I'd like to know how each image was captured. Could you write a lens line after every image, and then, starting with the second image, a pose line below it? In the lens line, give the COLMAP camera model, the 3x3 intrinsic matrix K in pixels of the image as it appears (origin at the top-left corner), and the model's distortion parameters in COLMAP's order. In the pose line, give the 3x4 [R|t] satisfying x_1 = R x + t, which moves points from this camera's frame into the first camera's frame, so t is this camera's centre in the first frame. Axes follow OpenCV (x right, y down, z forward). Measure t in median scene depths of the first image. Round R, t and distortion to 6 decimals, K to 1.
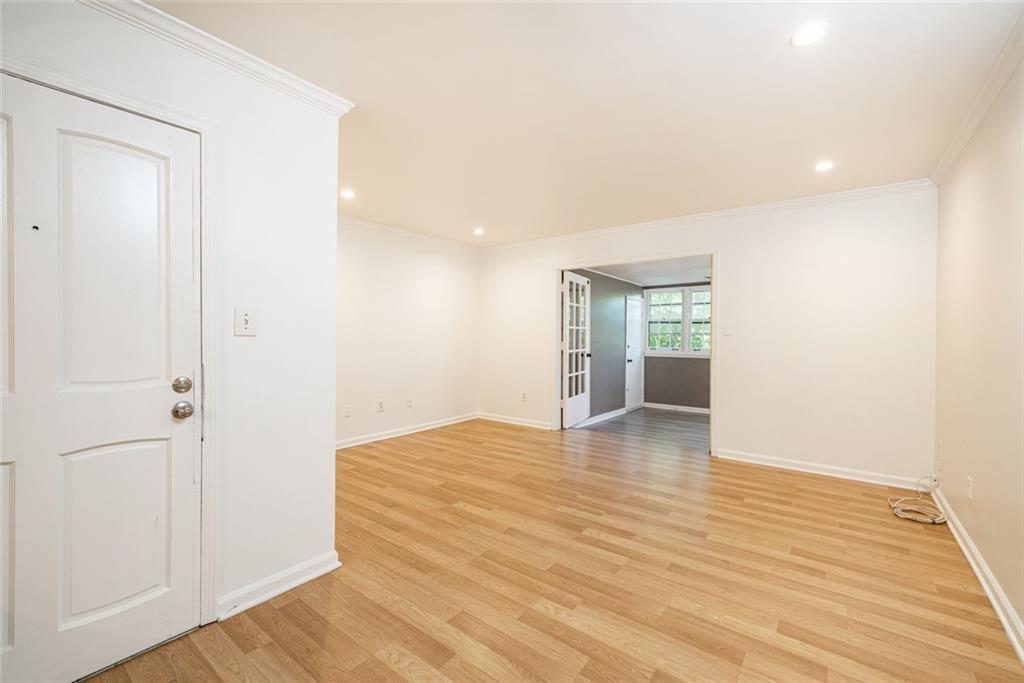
lens RADIAL K [[431.2, 0, 519.9], [0, 431.2, 325.1], [0, 0, 1]] dist [0.004392, -0.001575]
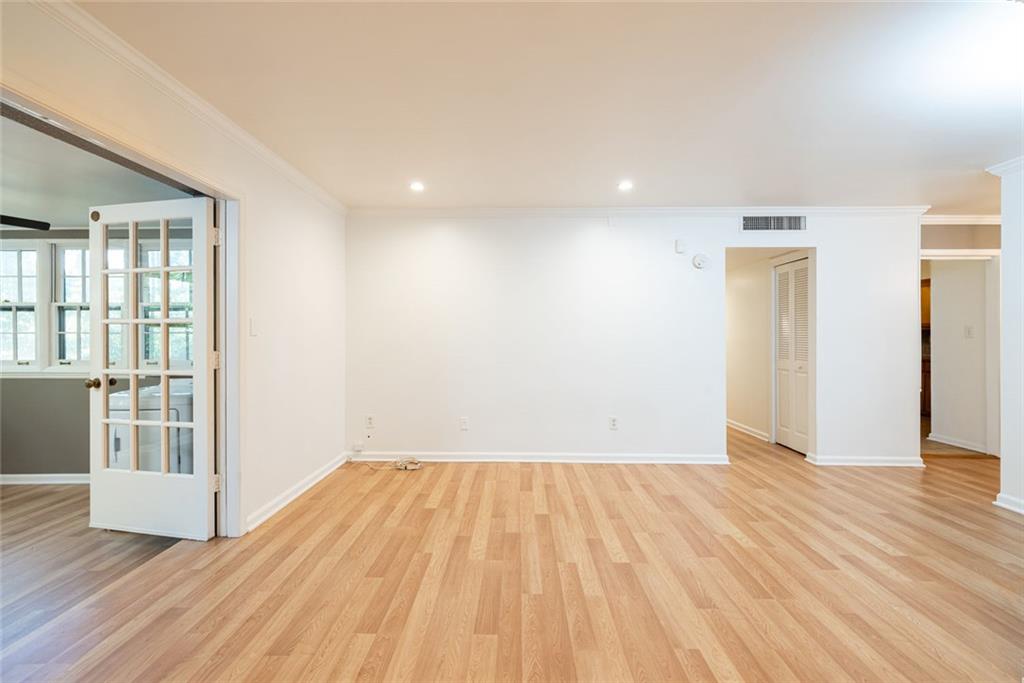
lens RADIAL K [[431.2, 0, 504.7], [0, 431.2, 336.5], [0, 0, 1]] dist [0.004392, -0.001575]
pose [[-0.574932, -0.006959, 0.818171, -0.430977], [-0.021920, 0.999736, -0.006900, 0.032086], [-0.817907, -0.021901, -0.574933, 1.731319]]
